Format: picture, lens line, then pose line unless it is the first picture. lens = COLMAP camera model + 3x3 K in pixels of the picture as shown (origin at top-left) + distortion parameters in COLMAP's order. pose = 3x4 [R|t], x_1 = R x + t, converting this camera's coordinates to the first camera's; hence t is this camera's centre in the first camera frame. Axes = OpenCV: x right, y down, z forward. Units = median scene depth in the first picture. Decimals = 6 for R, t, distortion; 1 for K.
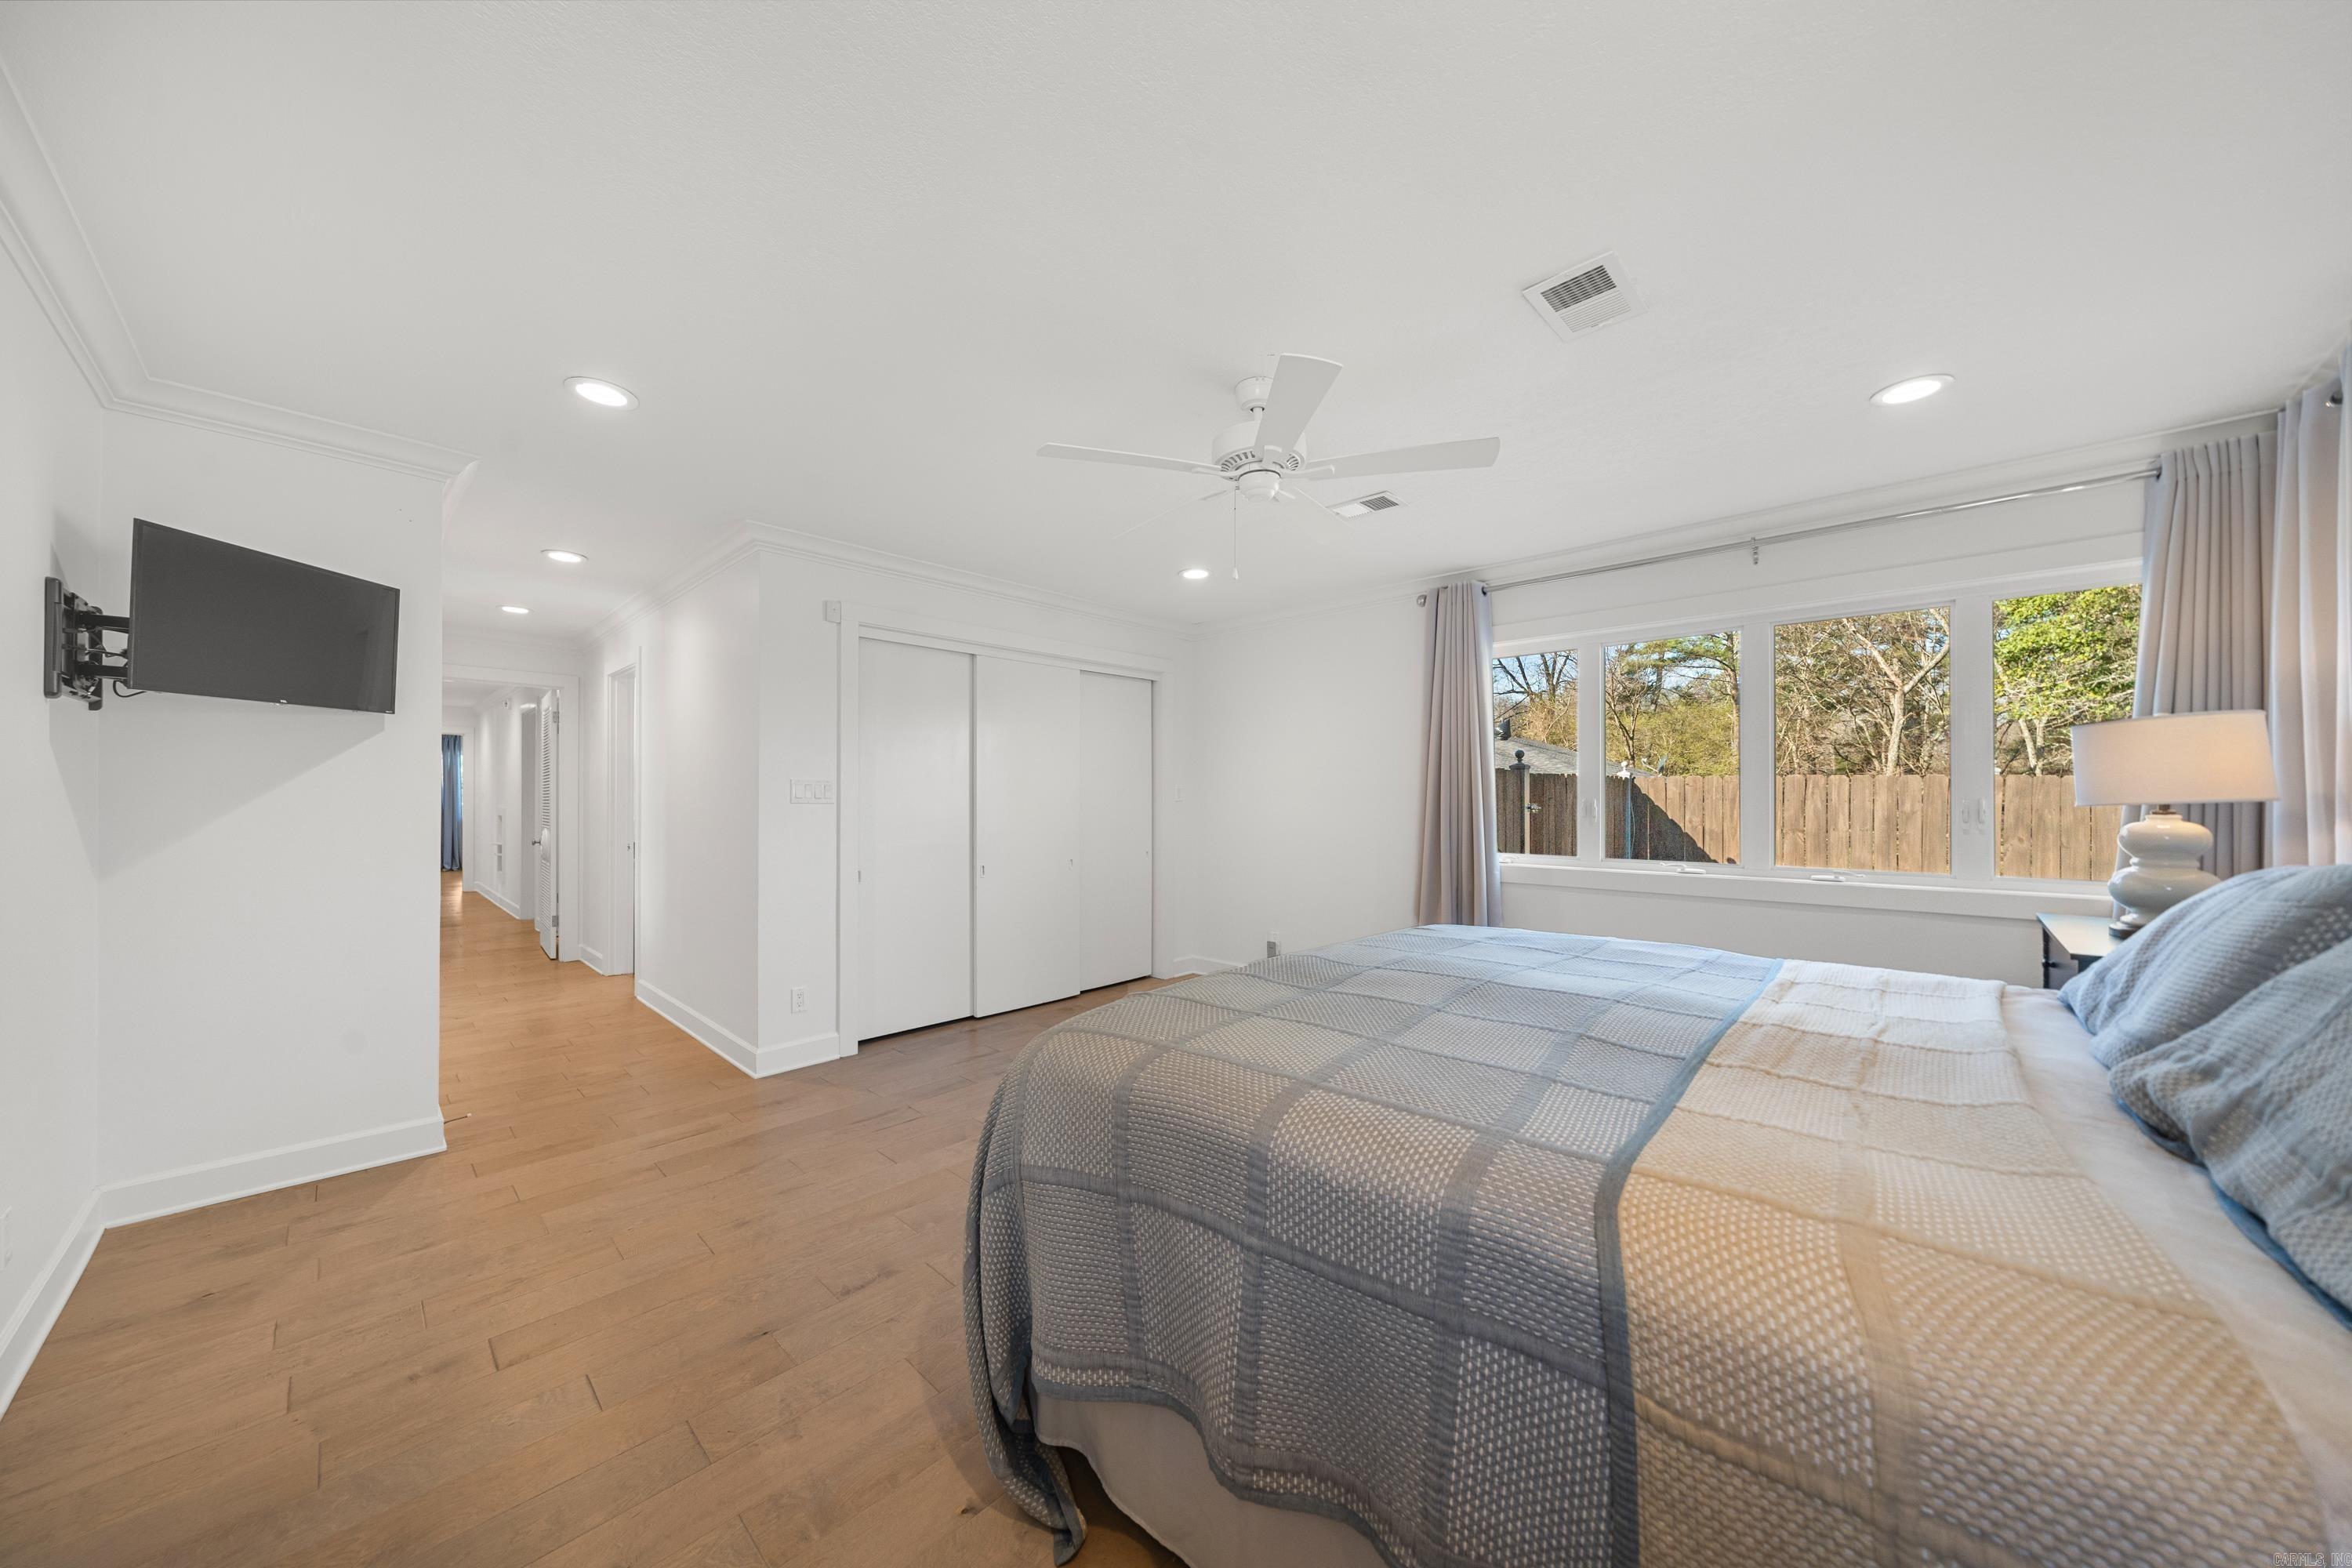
lens RADIAL K [[825.6, 0, 1163.6], [0, 825.6, 793.0], [0, 0, 1]] dist [-0.003430, -0.000090]
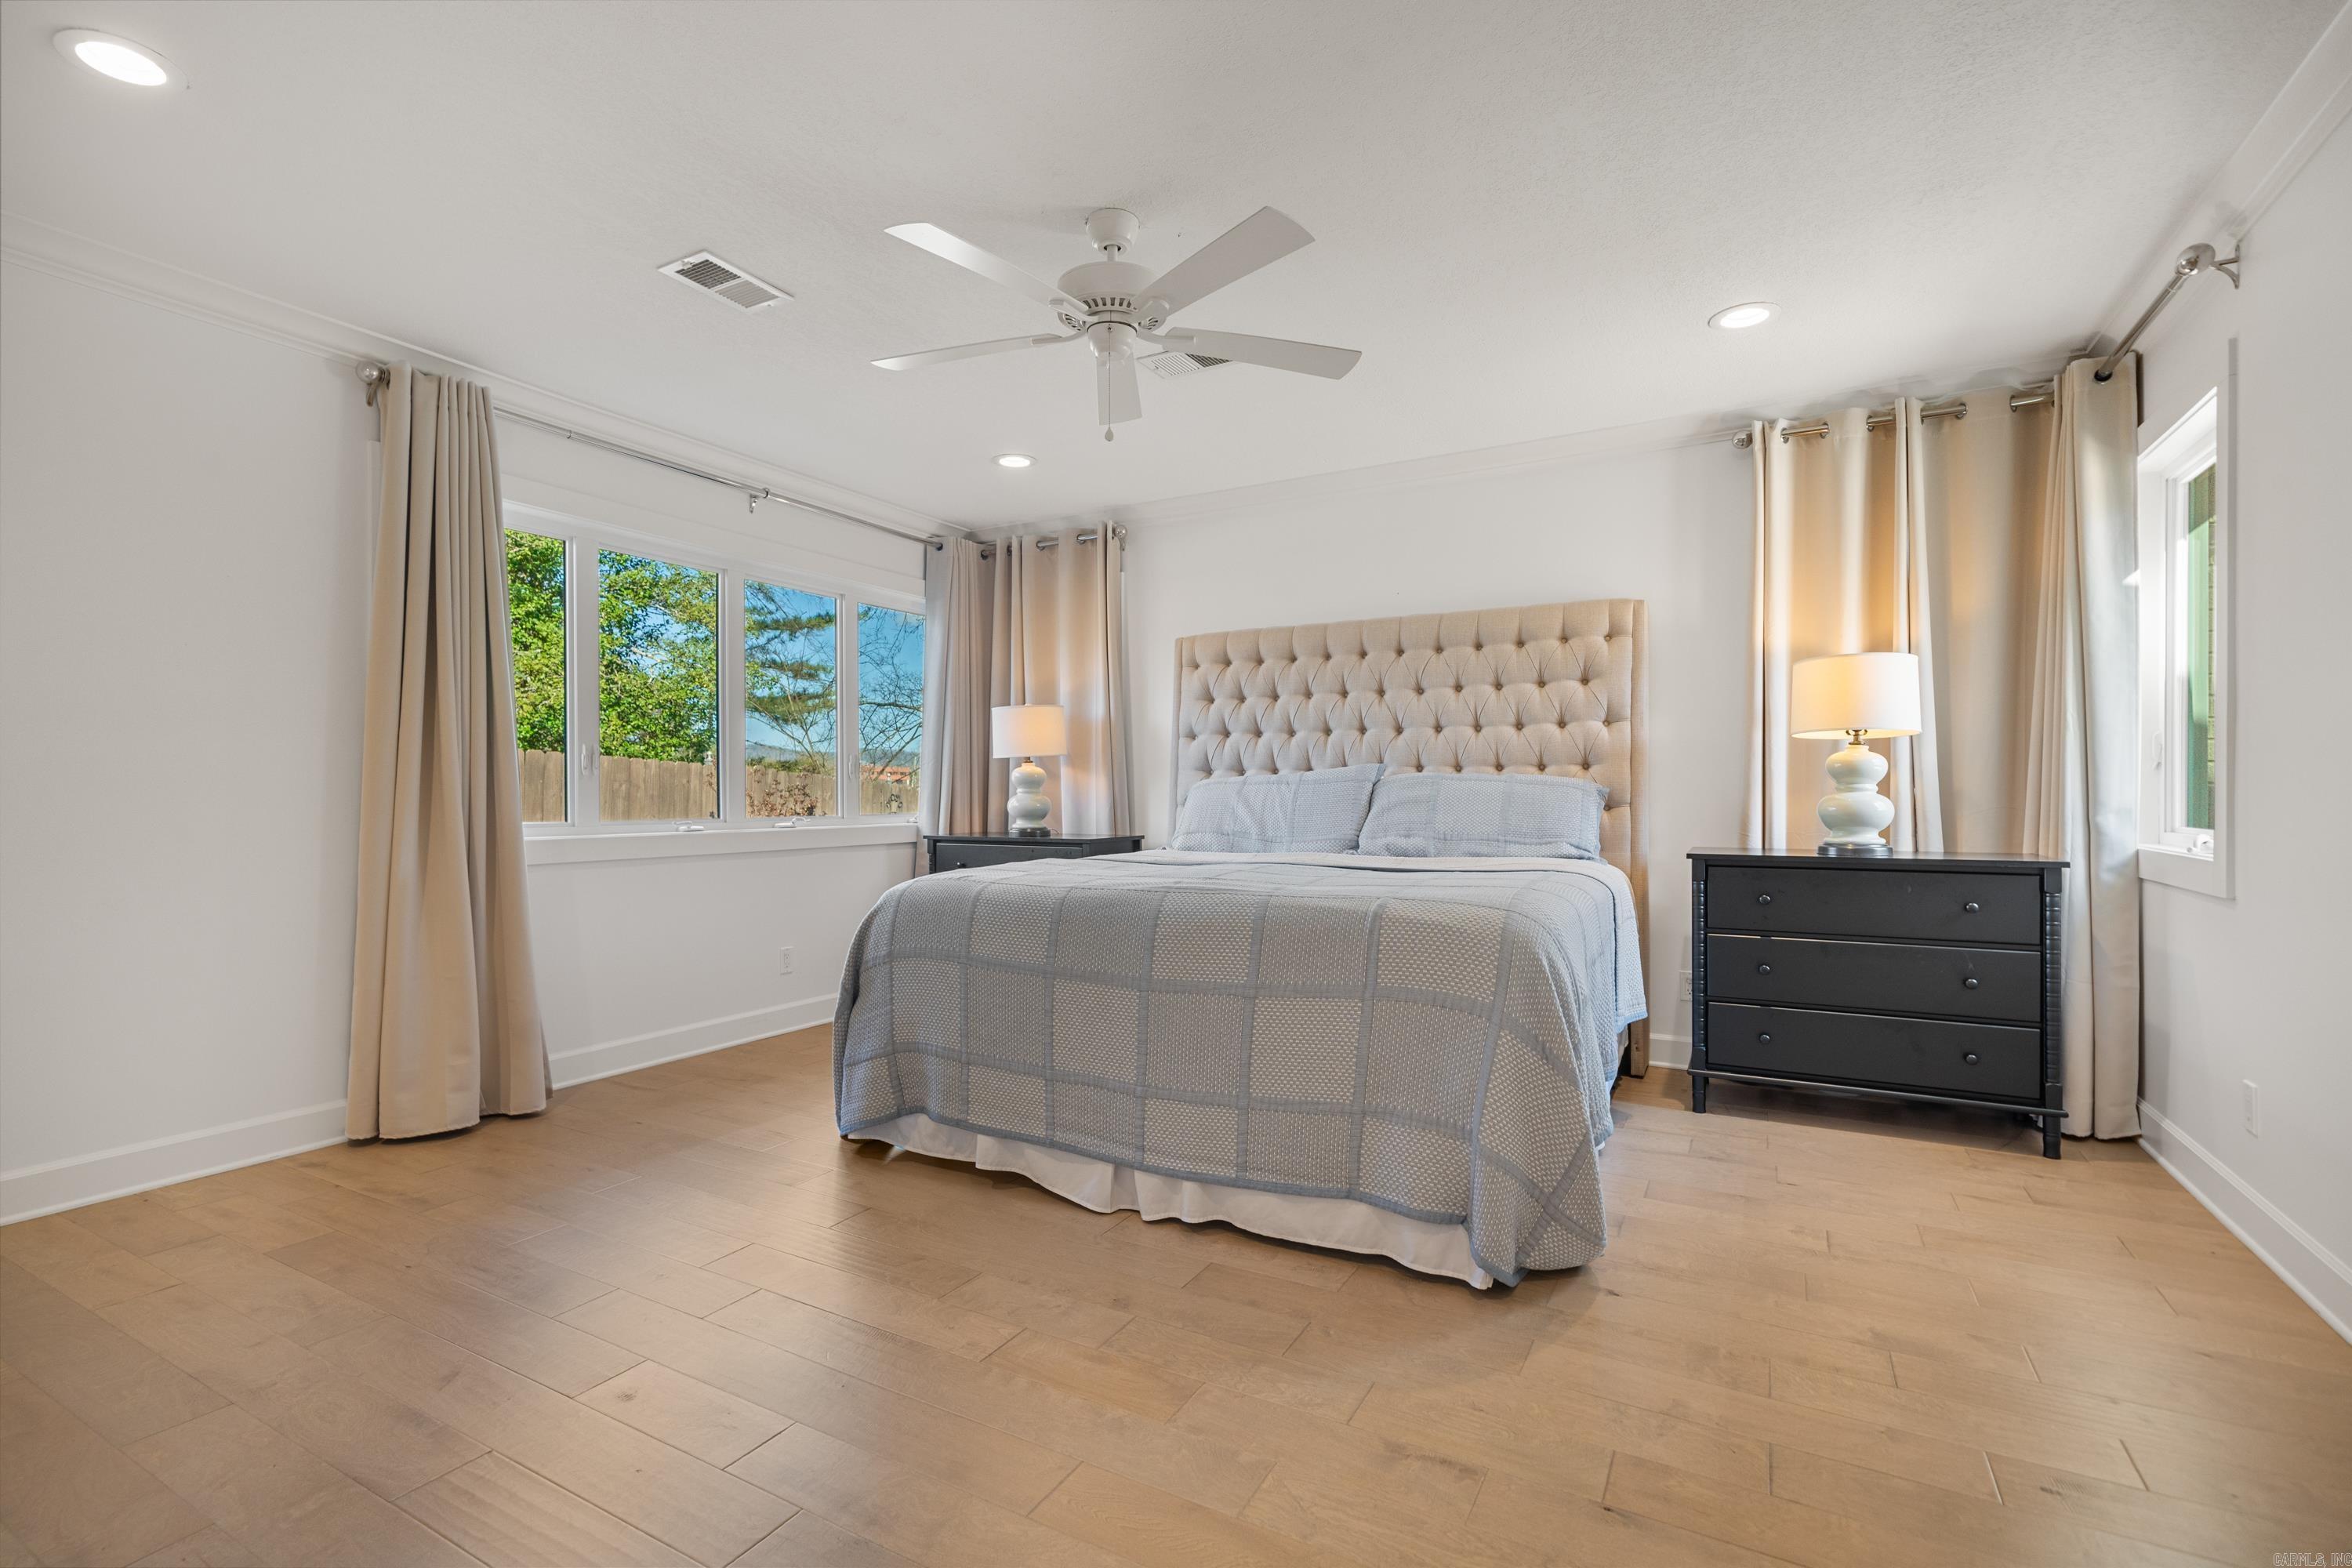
lens RADIAL K [[1056.1, 0, 1177.5], [0, 1056.1, 791.4], [0, 0, 1]] dist [0.025528, 0.000068]
pose [[-0.274608, -0.002293, 0.961554, -0.987086], [-0.008869, 0.999961, -0.000148, 0.082552], [-0.961515, -0.008569, -0.274617, 1.287456]]
